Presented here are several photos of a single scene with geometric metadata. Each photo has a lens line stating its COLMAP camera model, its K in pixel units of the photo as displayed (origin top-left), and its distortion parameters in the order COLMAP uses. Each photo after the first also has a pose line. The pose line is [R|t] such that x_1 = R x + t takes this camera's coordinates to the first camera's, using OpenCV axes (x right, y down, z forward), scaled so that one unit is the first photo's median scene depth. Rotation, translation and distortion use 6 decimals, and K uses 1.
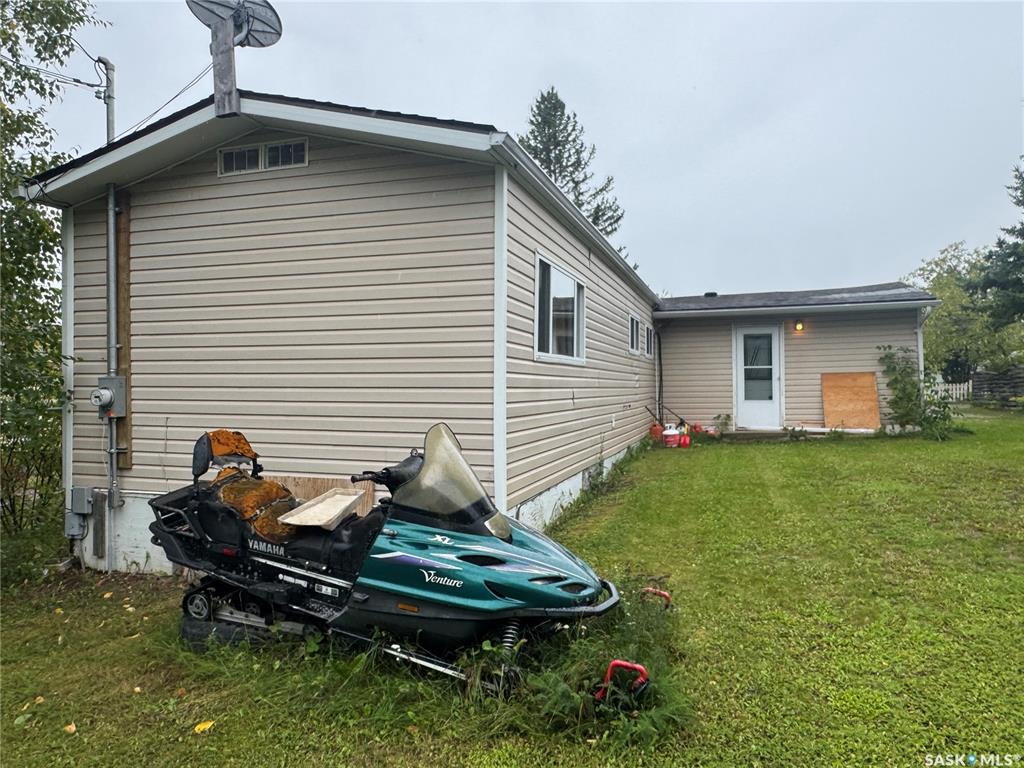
lens RADIAL K [[715.5, 0, 512.0], [0, 715.5, 384.0], [0, 0, 1]] dist [0.001460, -0.000461]
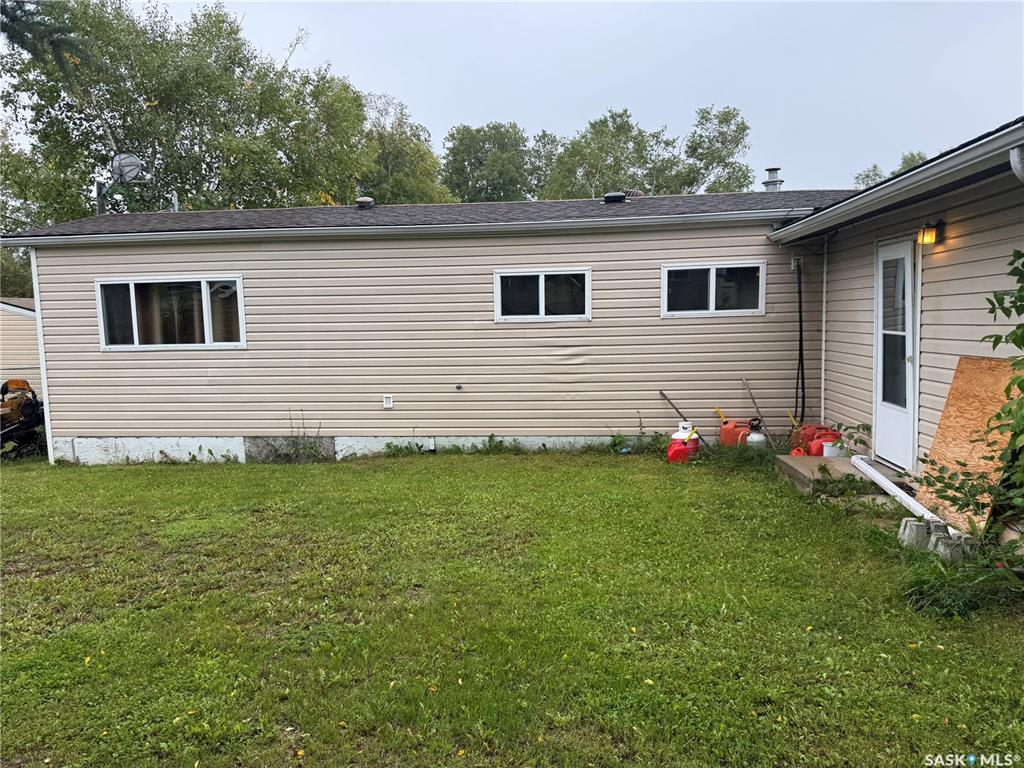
lens RADIAL K [[712.0, 0, 512.0], [0, 712.0, 384.0], [0, 0, 1]] dist [0.166409, -0.271779]
pose [[0.193439, 0.097286, -0.976277, 0.758848], [0.023606, 0.994322, 0.103761, -0.045458], [0.980828, -0.043118, 0.190045, 0.678086]]
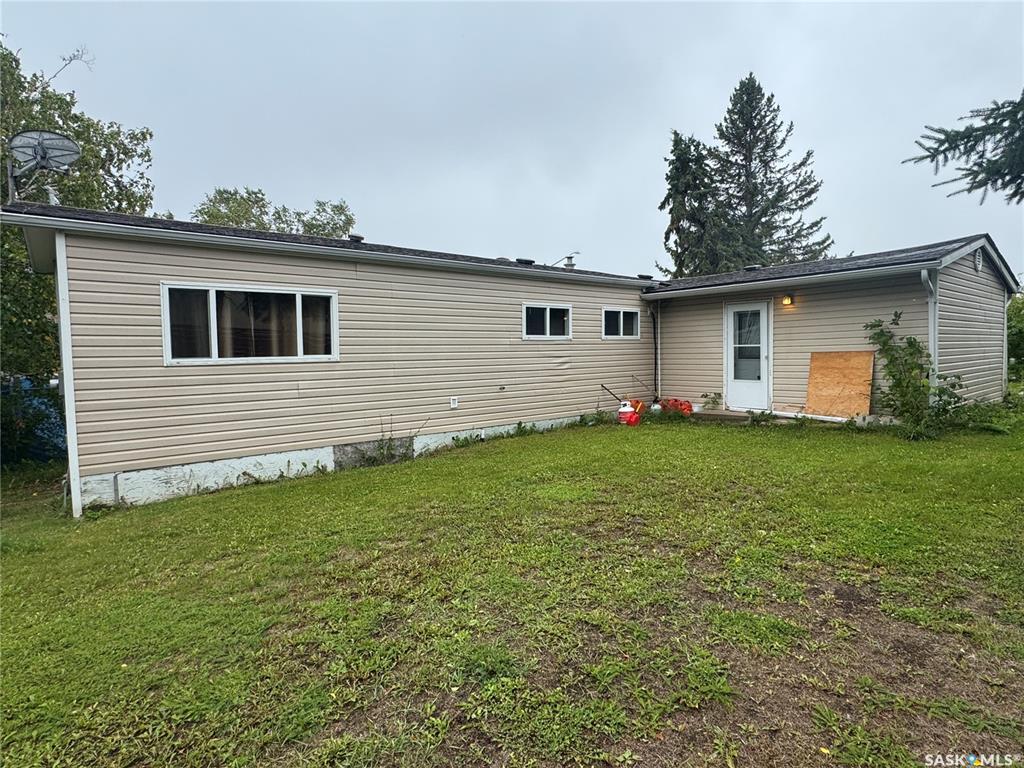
lens RADIAL K [[537.3, 0, 510.0], [0, 537.3, 382.6], [0, 0, 1]] dist [-0.001480, 0.000708]
pose [[0.833947, 0.027336, -0.551167, 0.481720], [0.011657, 0.997677, 0.067119, -0.026321], [0.551721, -0.062398, 0.831691, 0.225077]]
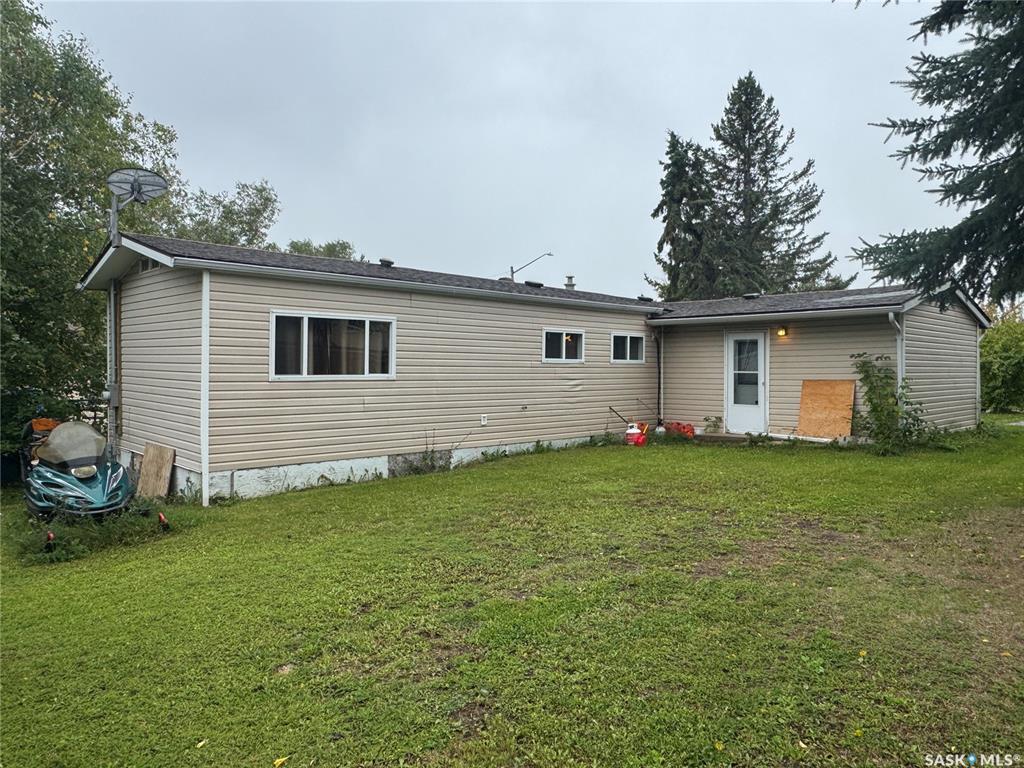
lens RADIAL K [[707.2, 0, 504.9], [0, 707.2, 381.2], [0, 0, 1]] dist [0.002427, -0.001221]
pose [[0.879150, 0.021612, -0.476054, 0.527167], [-0.010450, 0.999605, 0.026081, -0.033702], [0.476430, -0.017954, 0.879029, -0.050803]]
